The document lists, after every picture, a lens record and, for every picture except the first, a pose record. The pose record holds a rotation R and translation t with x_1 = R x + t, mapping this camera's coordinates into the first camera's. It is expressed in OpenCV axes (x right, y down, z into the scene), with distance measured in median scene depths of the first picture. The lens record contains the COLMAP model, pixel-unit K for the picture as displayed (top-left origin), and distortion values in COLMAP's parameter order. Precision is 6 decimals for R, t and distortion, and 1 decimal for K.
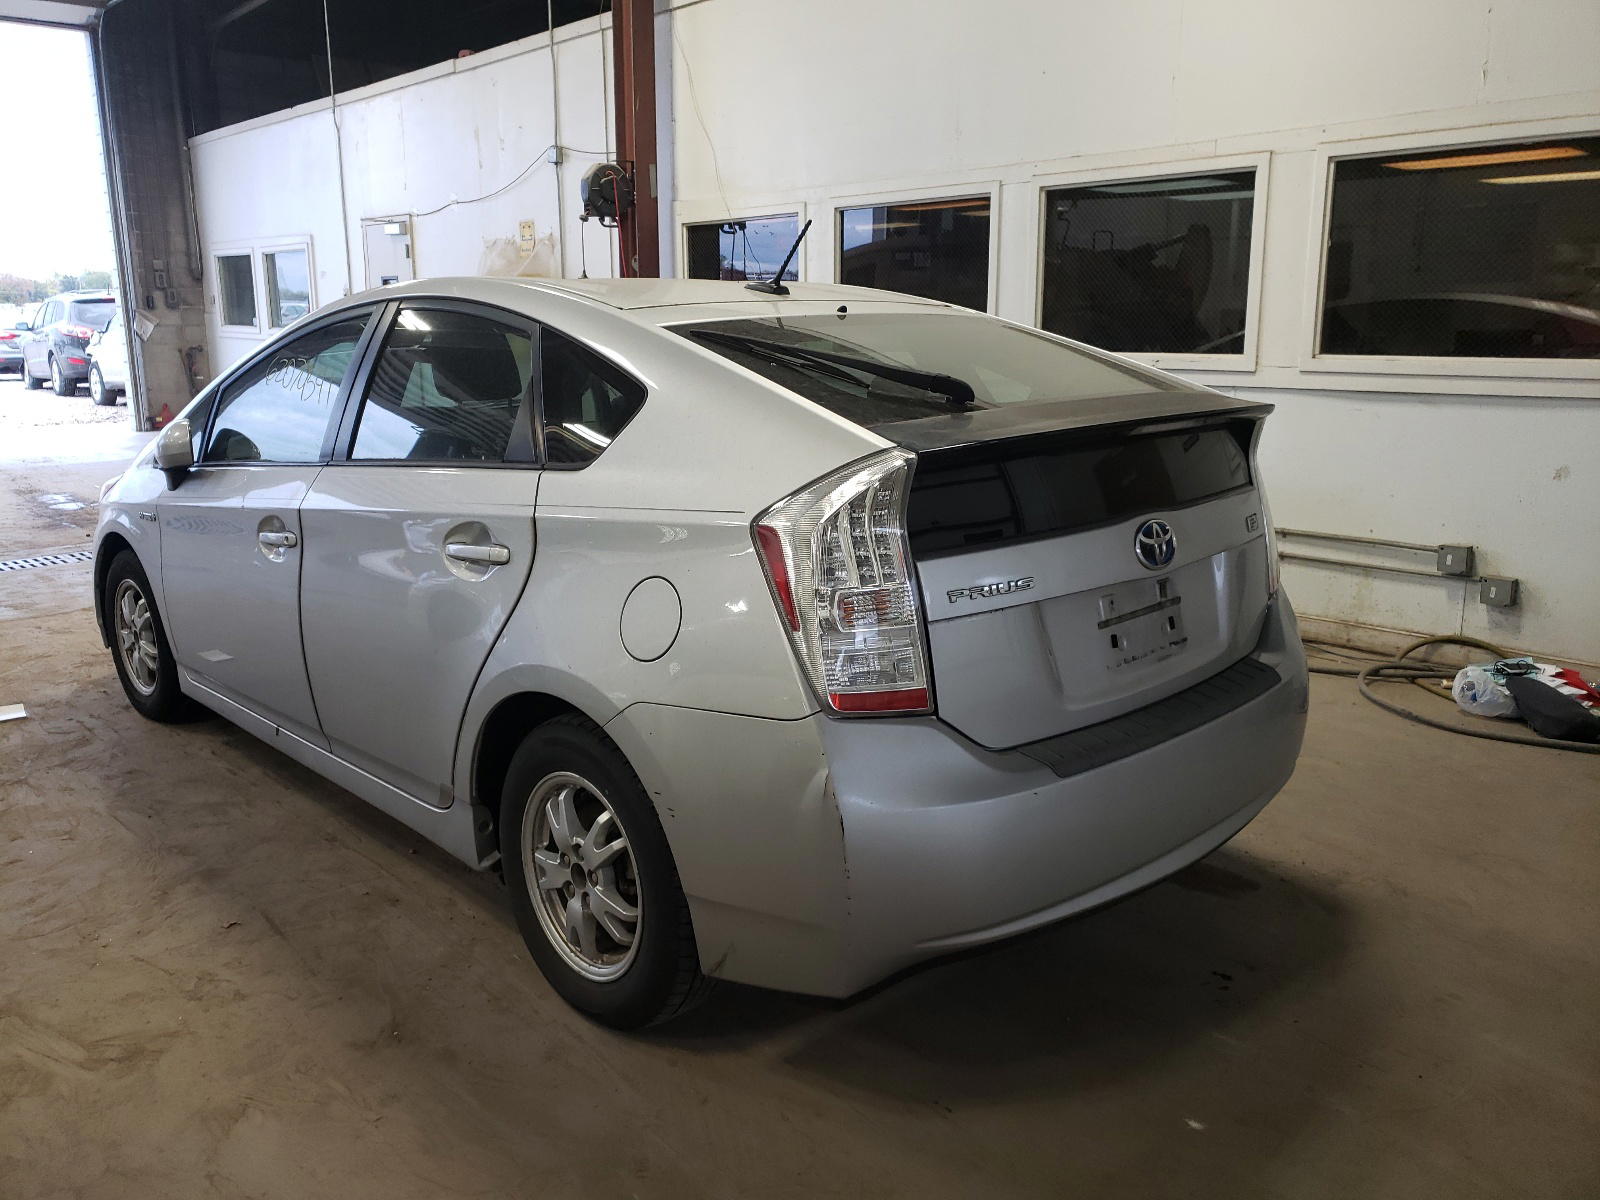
lens RADIAL K [[1257.6, 0, 799.1], [0, 1257.6, 595.4], [0, 0, 1]] dist [0.018562, -0.030010]
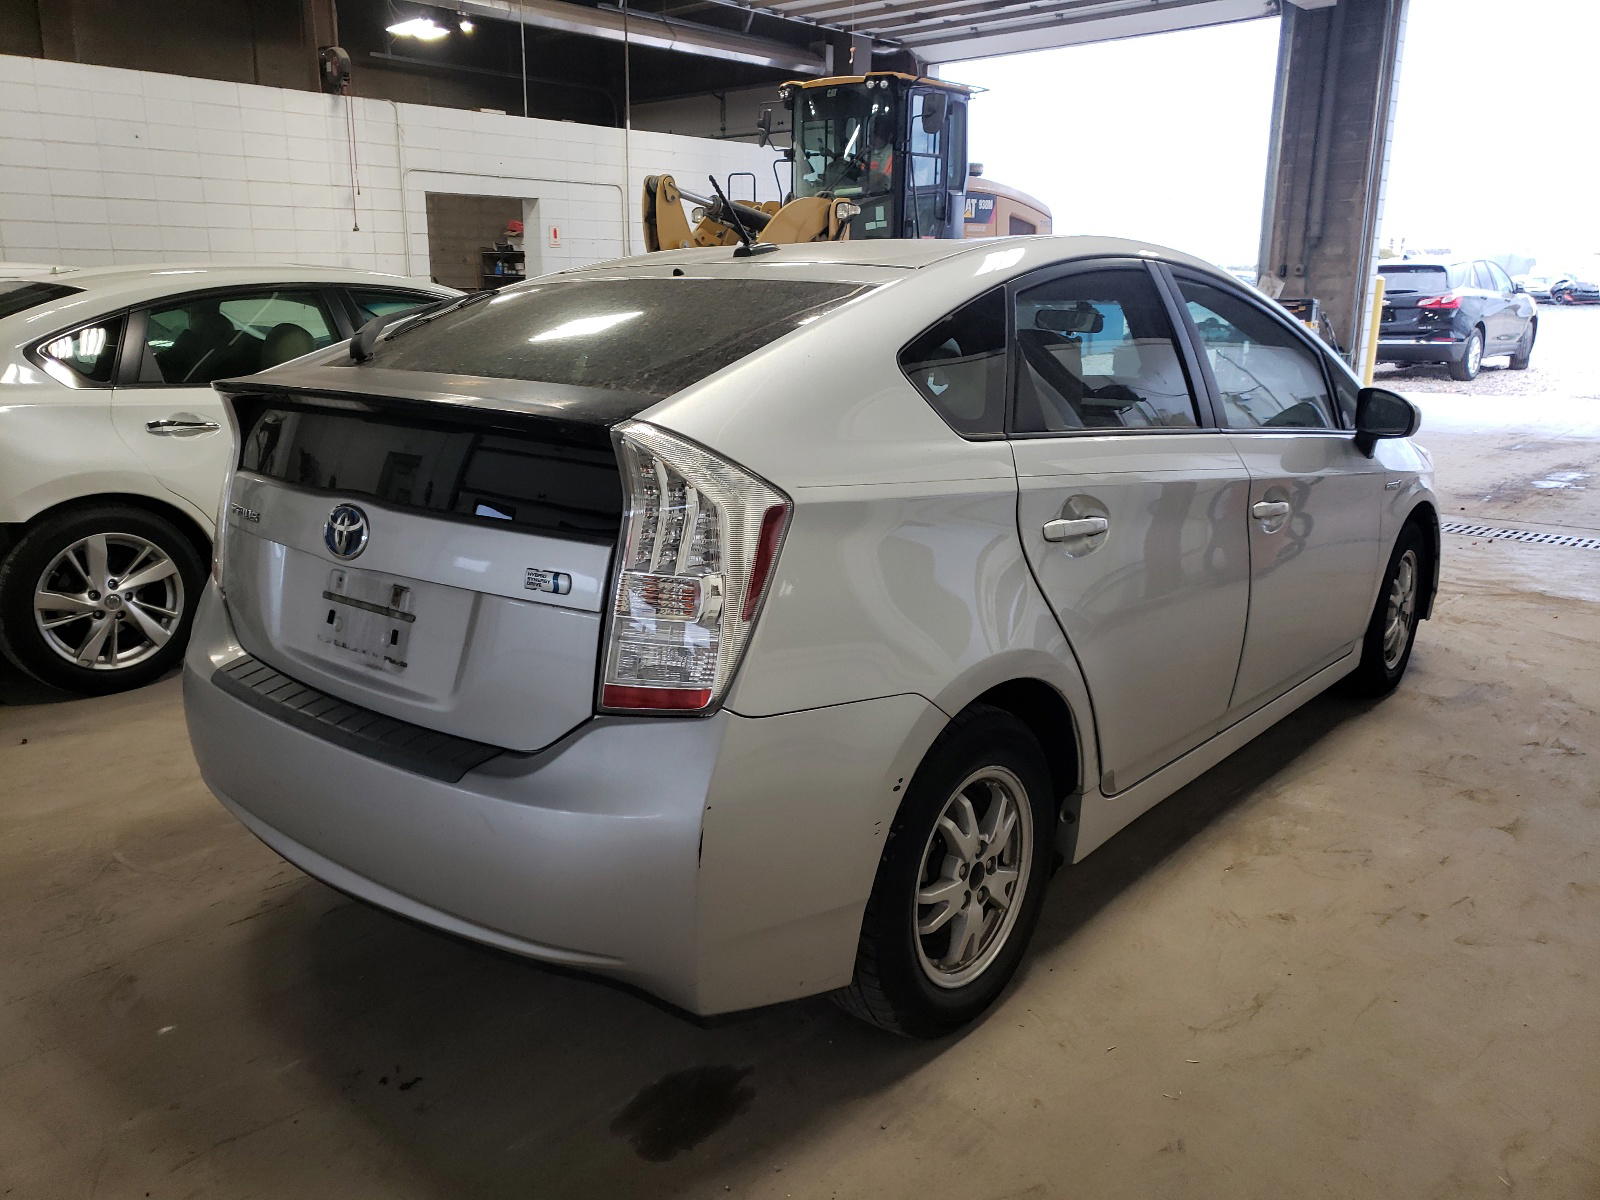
lens RADIAL K [[1257.6, 0, 798.7], [0, 1257.6, 600.4], [0, 0, 1]] dist [0.018562, -0.030010]
pose [[0.081190, 0.252293, -0.964239, 1.192022], [-0.209431, 0.950153, 0.230973, -0.271085], [0.974447, 0.183189, 0.129981, 1.195854]]
